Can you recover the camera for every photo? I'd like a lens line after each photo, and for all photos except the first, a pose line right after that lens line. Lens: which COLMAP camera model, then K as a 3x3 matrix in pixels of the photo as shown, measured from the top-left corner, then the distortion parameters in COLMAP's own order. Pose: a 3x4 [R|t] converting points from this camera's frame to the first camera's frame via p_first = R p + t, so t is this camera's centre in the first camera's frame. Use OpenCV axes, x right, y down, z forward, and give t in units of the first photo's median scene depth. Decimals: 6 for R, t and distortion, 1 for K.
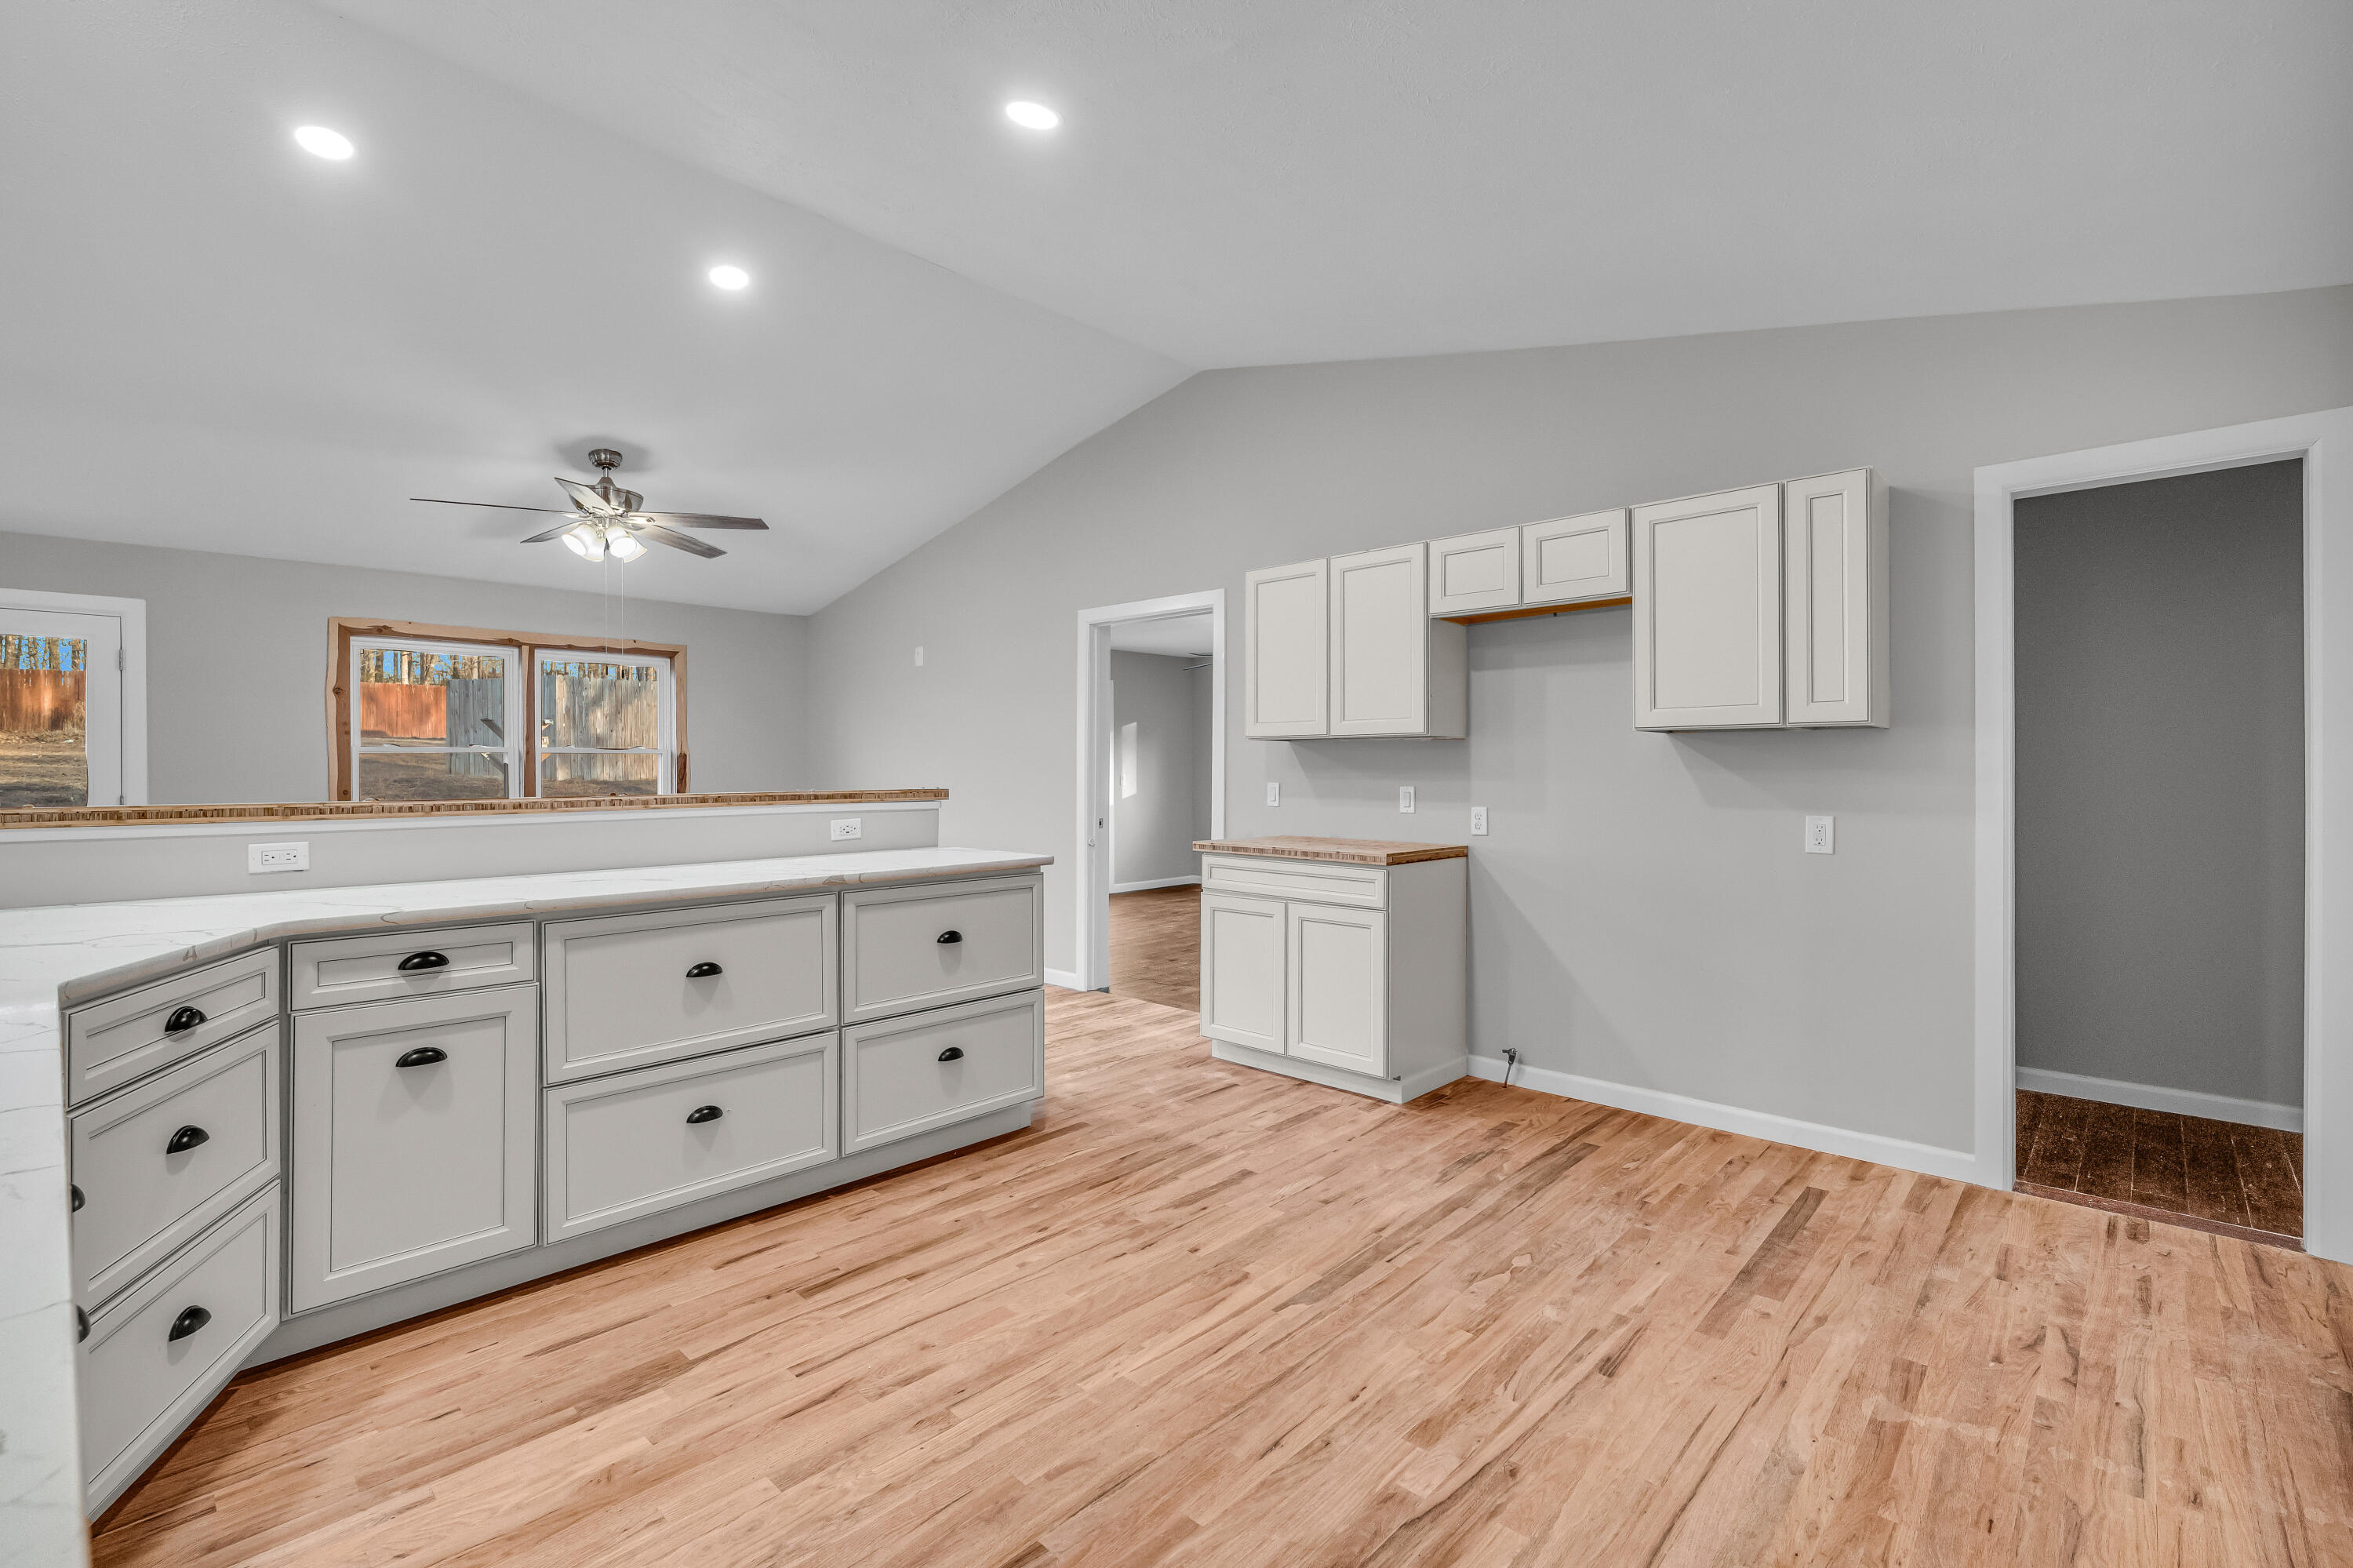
lens RADIAL K [[1046.7, 0, 1161.4], [0, 1046.7, 766.0], [0, 0, 1]] dist [-0.000267, -0.000104]
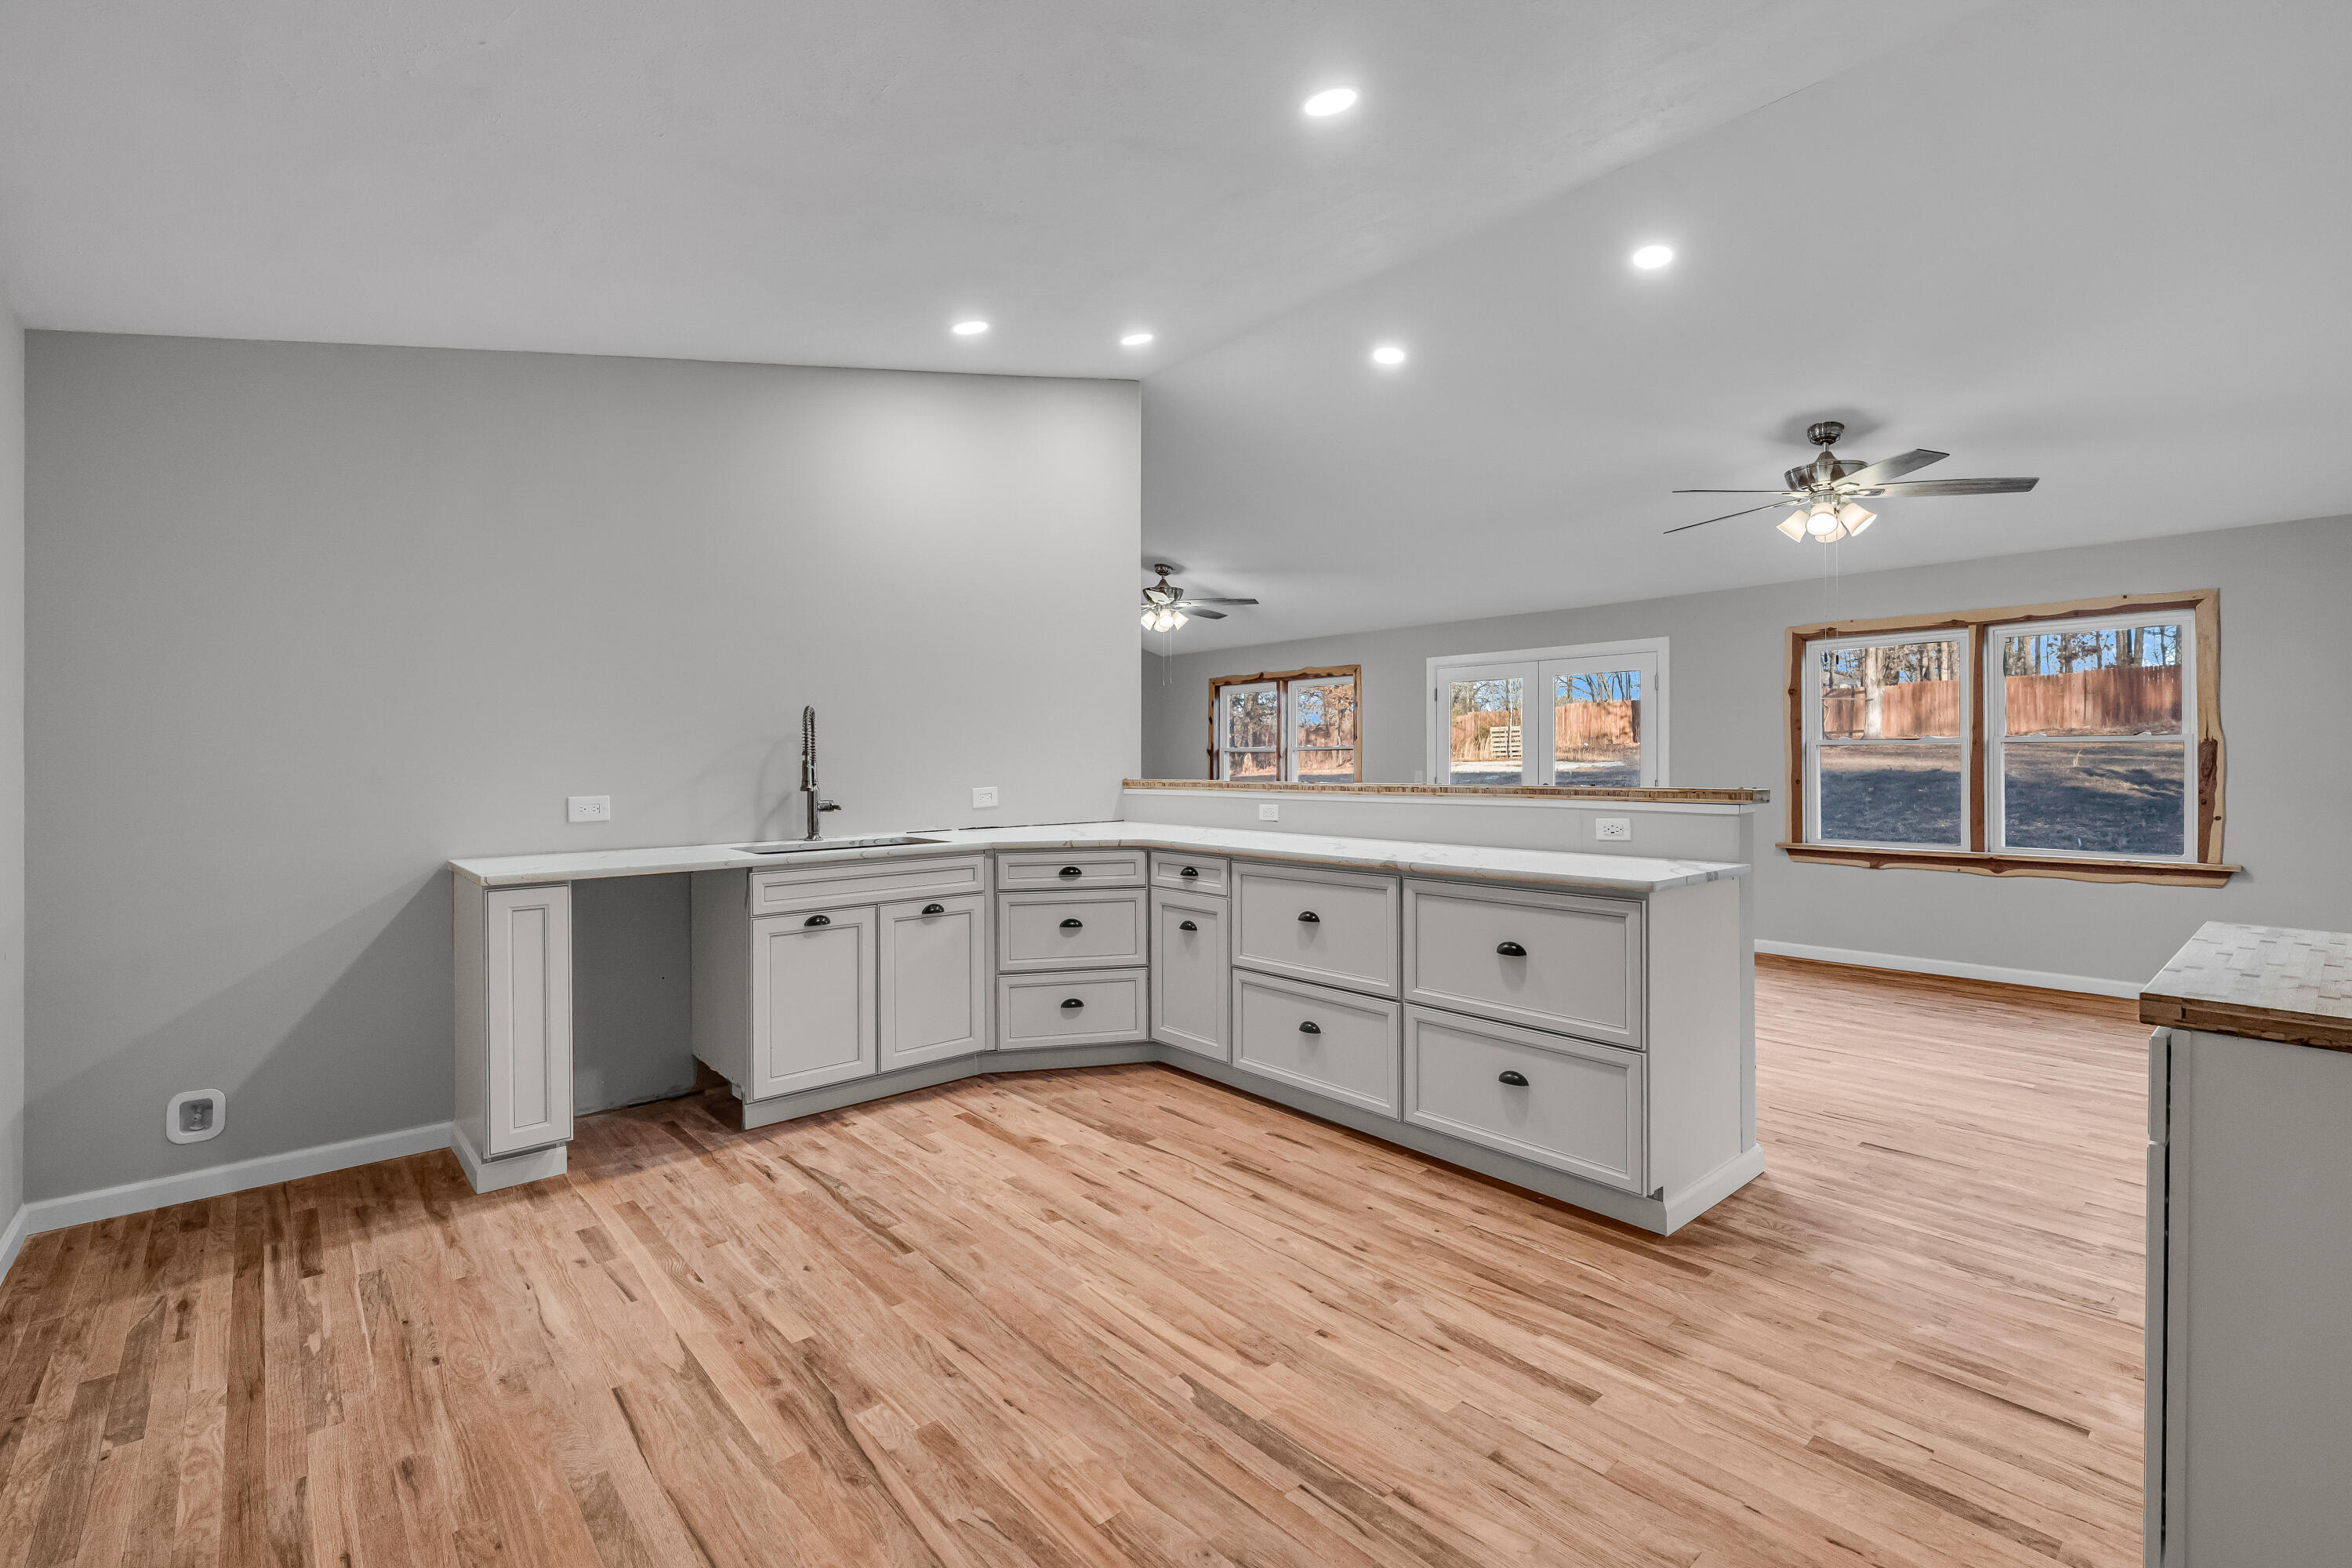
lens RADIAL K [[1046.2, 0, 1164.8], [0, 1046.2, 772.0], [0, 0, 1]] dist [-0.000267, -0.000104]
pose [[-0.101917, 0.011864, -0.994722, 0.852747], [0.002586, 0.999929, 0.011661, -0.001256], [0.994790, -0.001384, -0.101940, 0.930429]]
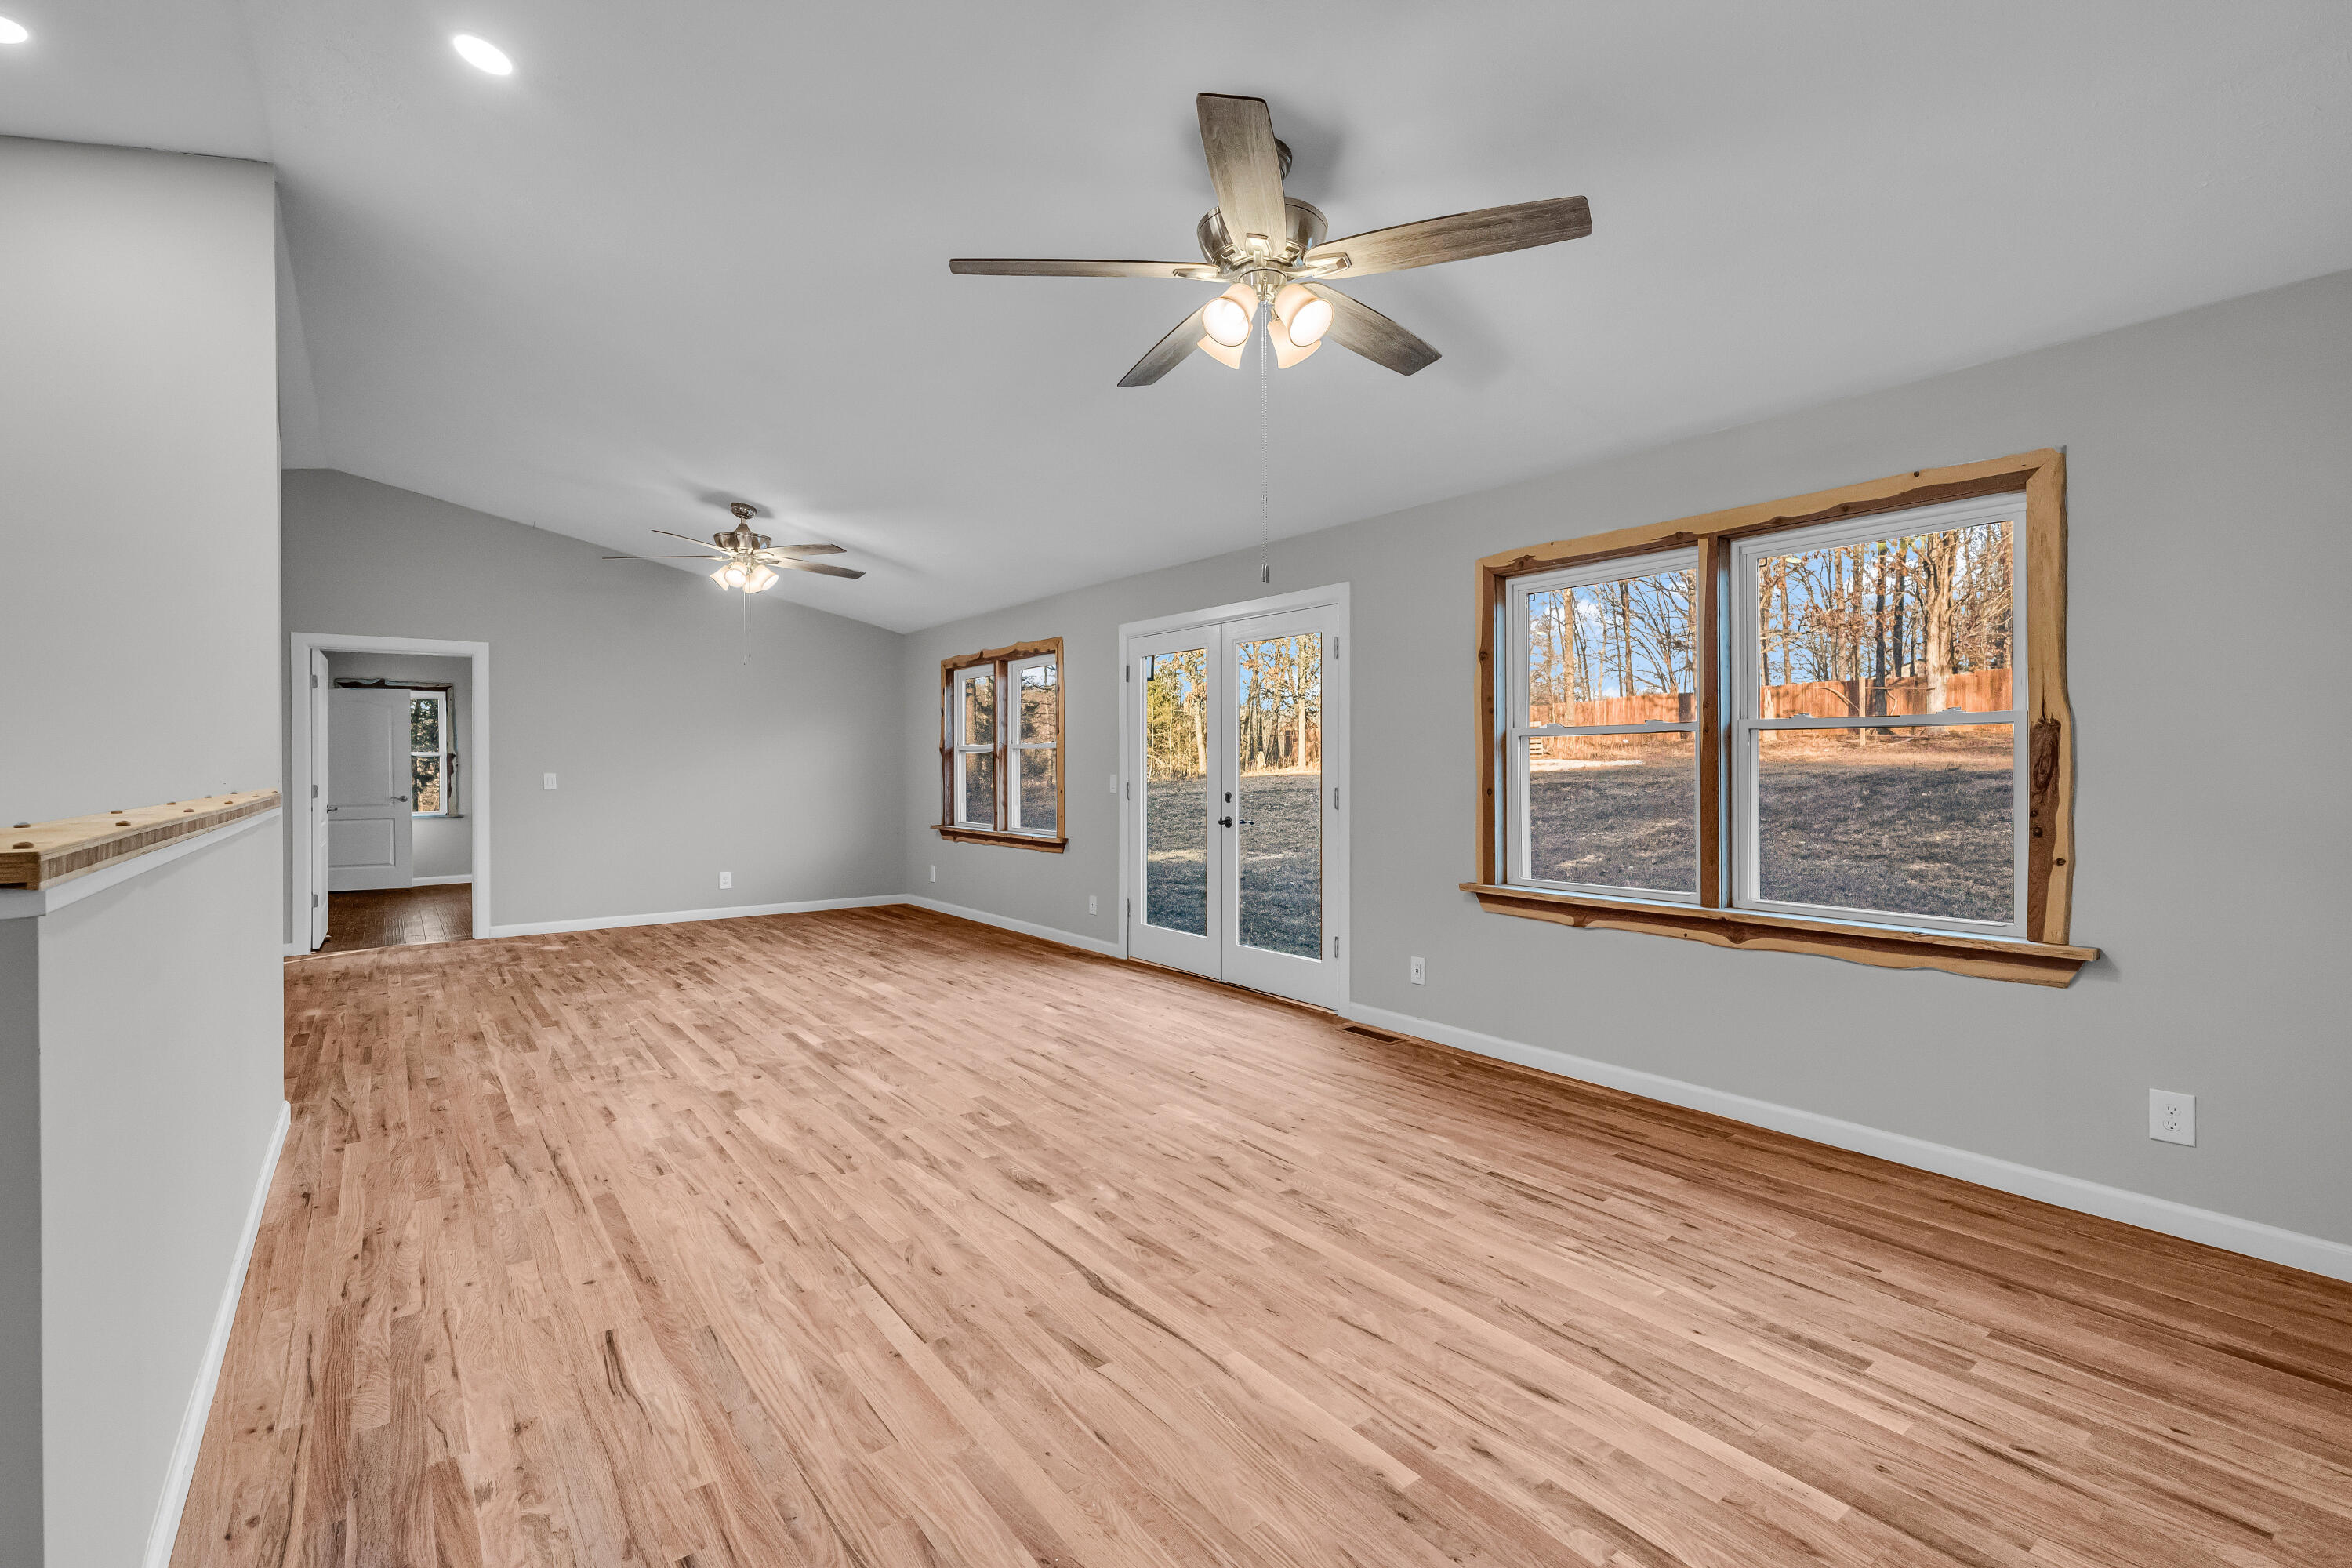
lens RADIAL K [[1046.2, 0, 1174.8], [0, 1046.2, 781.7], [0, 0, 1]] dist [-0.000267, -0.000104]
pose [[-0.160360, 0.022054, -0.986812, -0.022811], [0.007197, 0.999750, 0.021174, 0.000114], [0.987032, -0.003707, -0.160479, 1.899378]]
